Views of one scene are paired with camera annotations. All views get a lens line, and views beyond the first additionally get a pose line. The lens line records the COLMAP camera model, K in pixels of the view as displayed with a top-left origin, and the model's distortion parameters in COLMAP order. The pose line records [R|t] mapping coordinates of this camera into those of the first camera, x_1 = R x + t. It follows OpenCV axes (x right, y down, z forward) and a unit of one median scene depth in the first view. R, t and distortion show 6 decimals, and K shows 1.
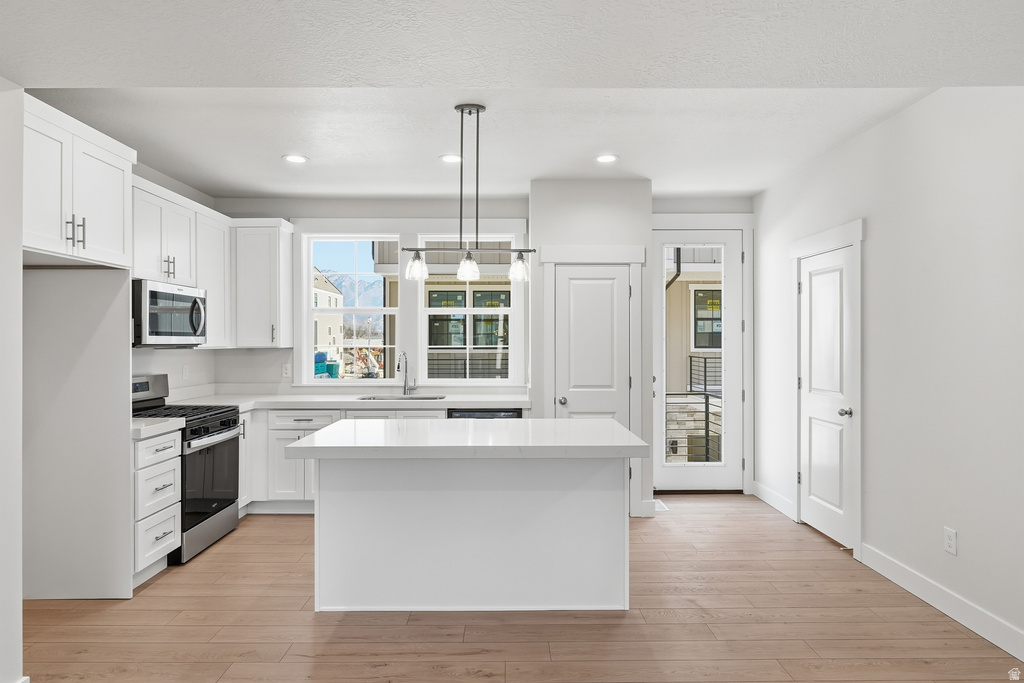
lens RADIAL K [[592.0, 0, 515.5], [0, 592.0, 338.2], [0, 0, 1]] dist [-0.001123, -0.004985]
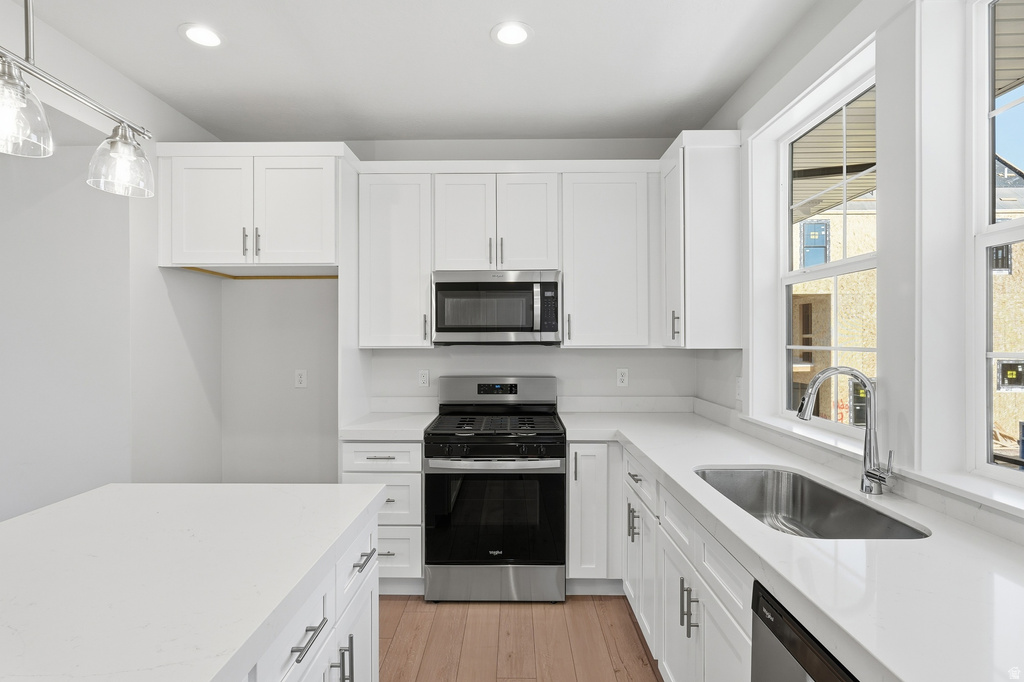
lens RADIAL K [[512.8, 0, 509.4], [0, 512.8, 340.9], [0, 0, 1]] dist [-0.012809, 0.000686]
pose [[-0.027136, 0.003318, -0.999626, 0.138111], [0.007826, 0.999965, 0.003106, 0.006265], [0.999601, -0.007739, -0.027161, 0.952618]]
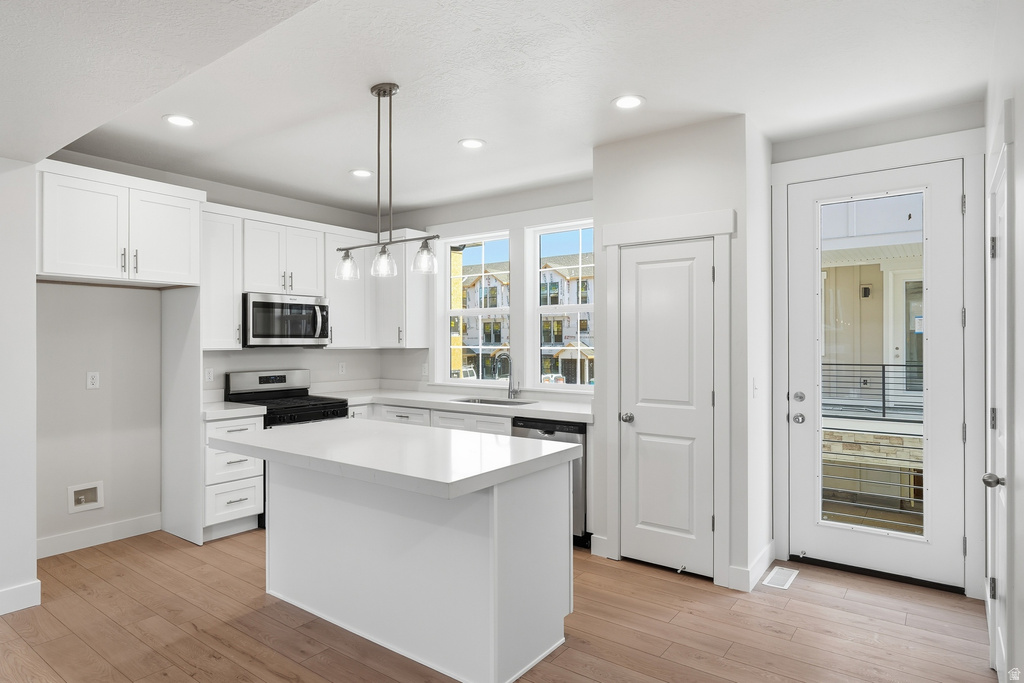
lens RADIAL K [[592.0, 0, 508.5], [0, 592.0, 340.0], [0, 0, 1]] dist [-0.001123, -0.004985]
pose [[0.791628, -0.001433, -0.611001, 0.471445], [0.003624, 0.999991, 0.002351, -0.000951], [0.610992, -0.004075, 0.791626, 0.290472]]
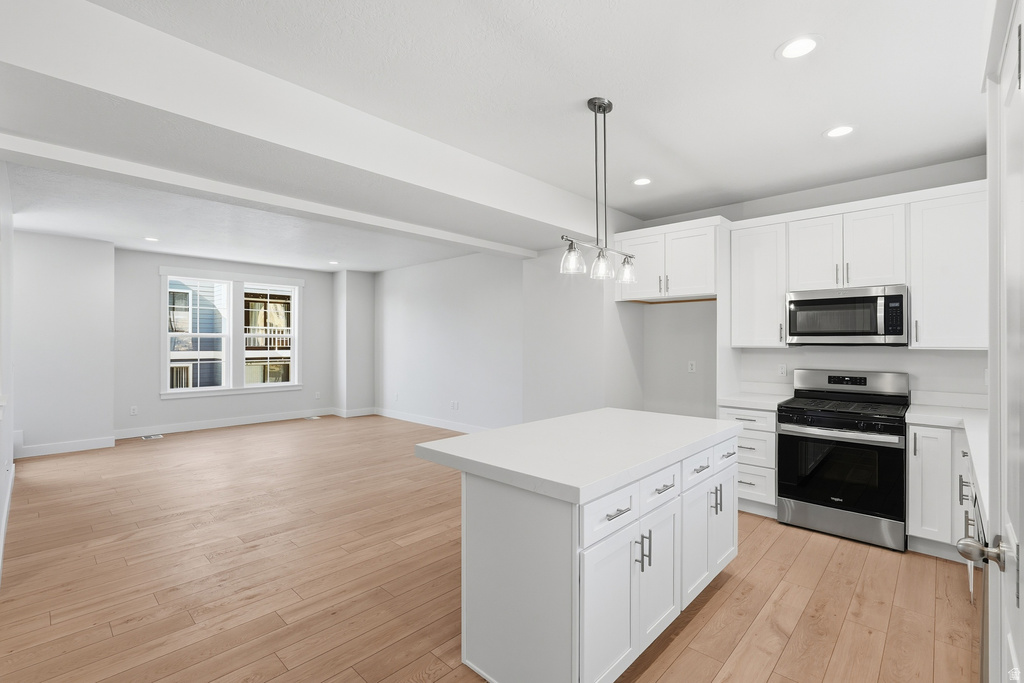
lens RADIAL K [[457.7, 0, 510.2], [0, 457.7, 340.0], [0, 0, 1]] dist [-0.012608, 0.004263]
pose [[-0.702340, -0.001358, -0.711840, 0.419446], [0.004184, 0.999973, -0.006035, 0.006162], [0.711829, -0.007217, -0.702316, 1.059262]]
